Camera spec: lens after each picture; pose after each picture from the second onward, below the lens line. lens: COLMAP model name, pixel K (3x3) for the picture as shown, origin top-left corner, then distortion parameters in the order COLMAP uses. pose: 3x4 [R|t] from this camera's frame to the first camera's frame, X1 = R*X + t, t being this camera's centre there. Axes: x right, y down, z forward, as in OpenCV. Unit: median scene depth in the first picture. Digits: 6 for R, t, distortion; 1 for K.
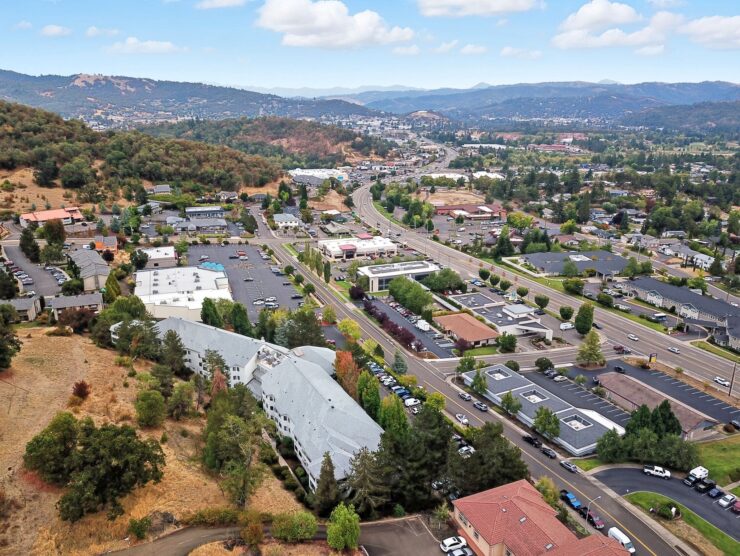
lens RADIAL K [[565.4, 0, 367.3], [0, 565.4, 277.7], [0, 0, 1]] dist [0.013882, -0.012519]
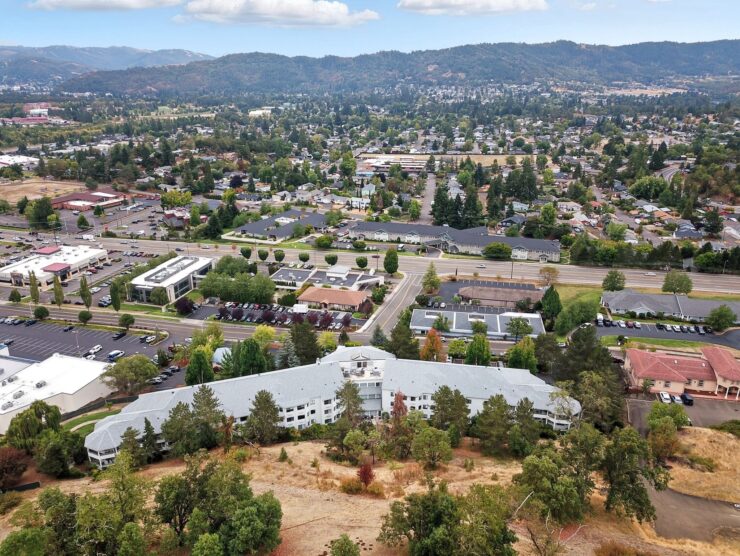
lens RADIAL K [[565.4, 0, 367.3], [0, 565.4, 277.7], [0, 0, 1]] dist [0.013882, -0.012519]
pose [[0.585346, -0.277135, 0.761949, -0.434271], [0.232566, 0.957668, 0.169660, -0.082454], [-0.776713, 0.077894, 0.625020, 0.210242]]
